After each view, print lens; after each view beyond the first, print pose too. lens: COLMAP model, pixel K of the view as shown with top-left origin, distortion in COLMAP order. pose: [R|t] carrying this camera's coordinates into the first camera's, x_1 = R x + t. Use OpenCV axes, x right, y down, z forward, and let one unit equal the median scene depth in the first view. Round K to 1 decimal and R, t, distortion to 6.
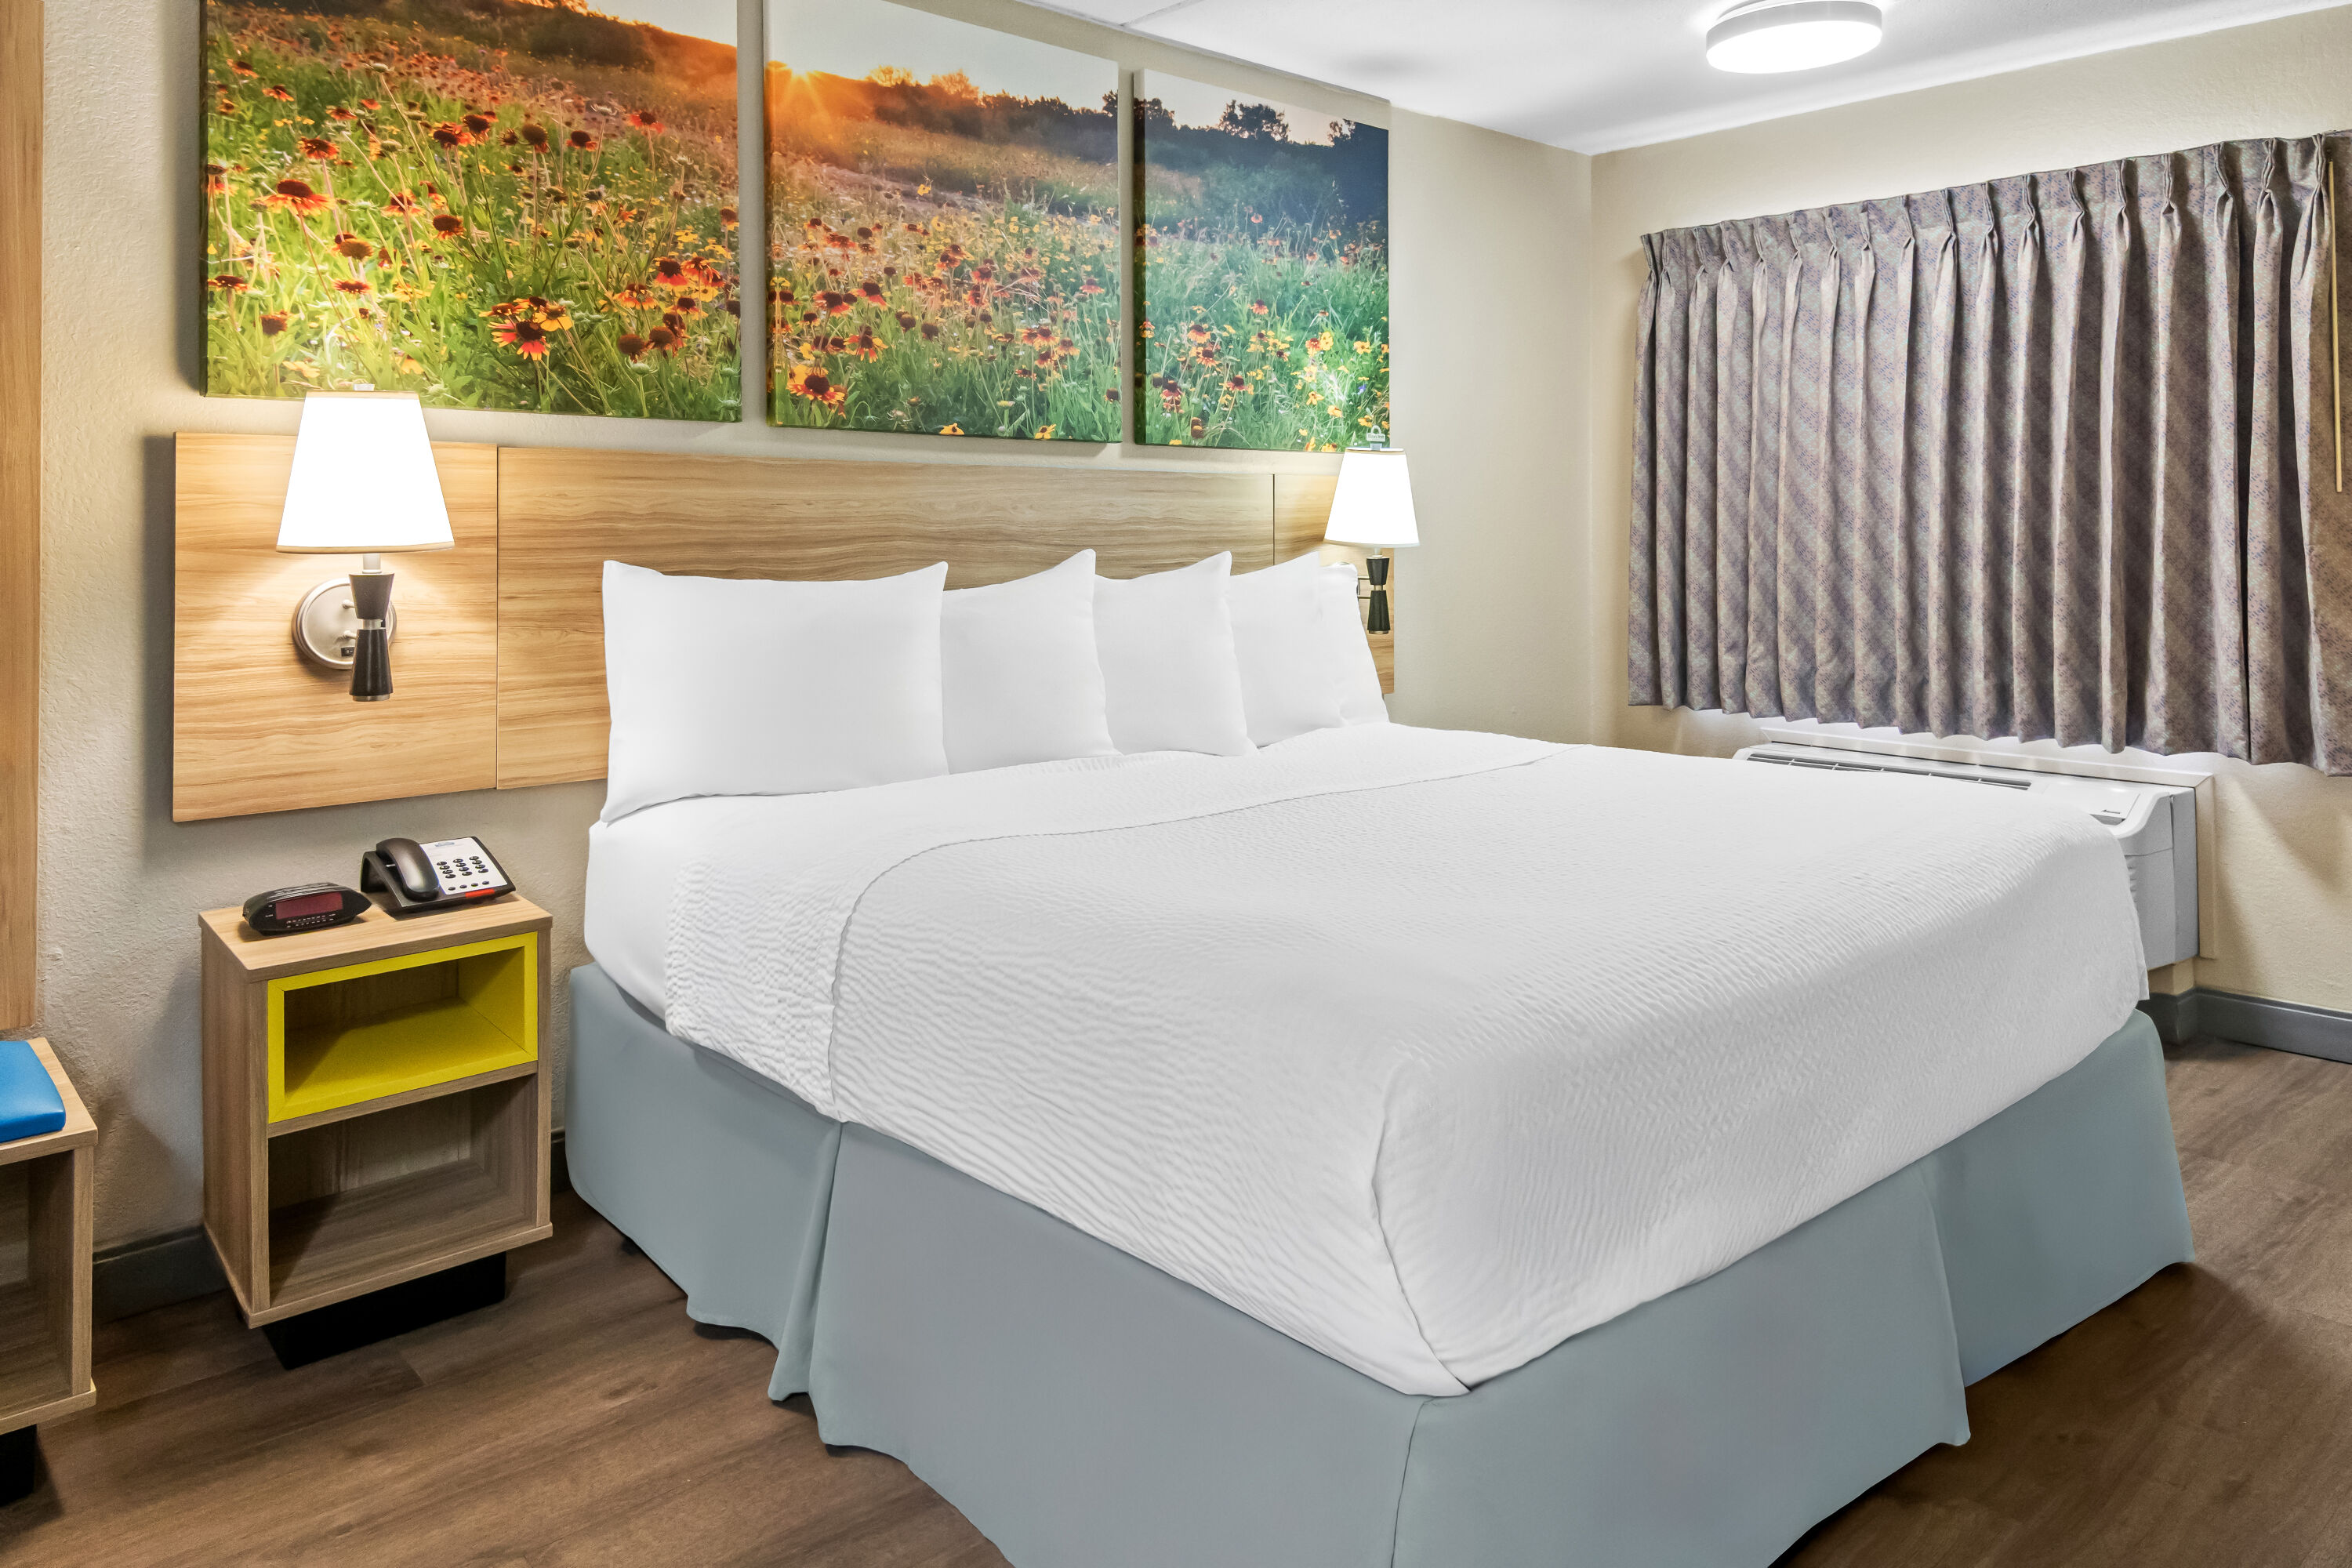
lens RADIAL K [[1573.5, 0, 1176.0], [0, 1573.5, 784.0], [0, 0, 1]] dist [0.003202, -0.003618]
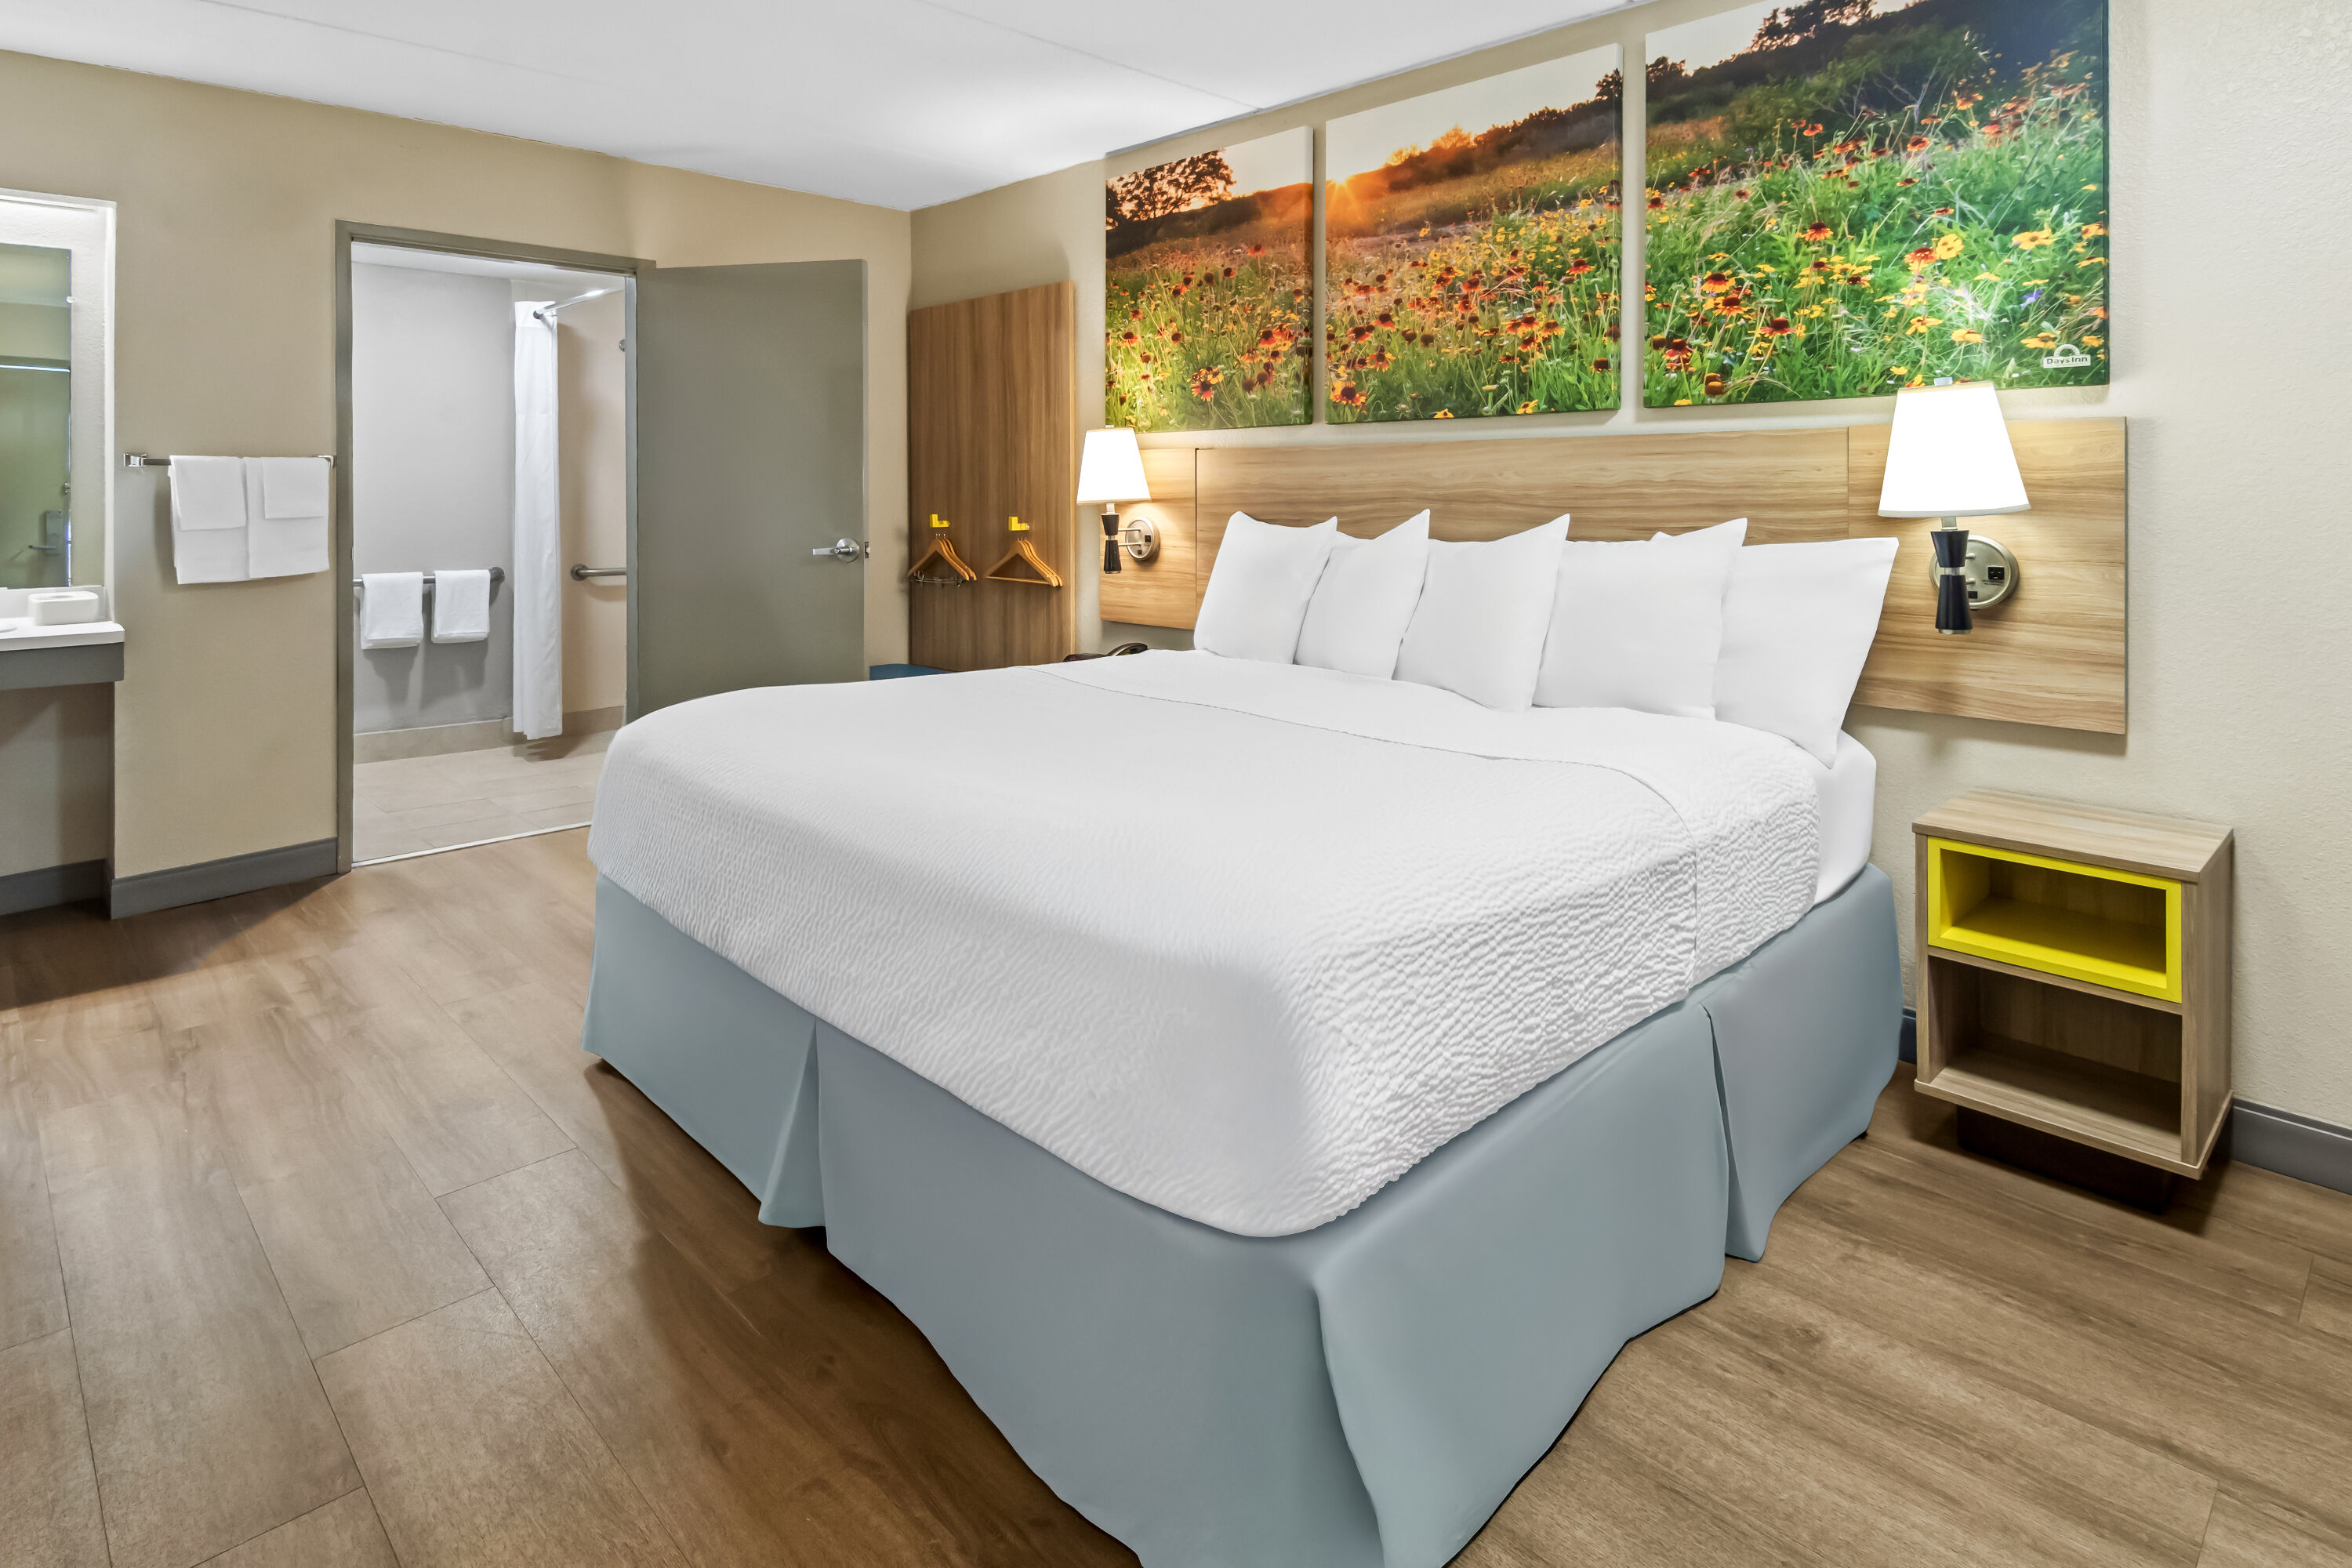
lens RADIAL K [[1213.8, 0, 1179.7], [0, 1213.8, 732.2], [0, 0, 1]] dist [-0.002599, -0.015292]
pose [[0.031985, 0.191316, -0.981007, 0.845416], [-0.158053, 0.970128, 0.184041, -0.119363], [0.986912, 0.149165, 0.061268, 0.749275]]
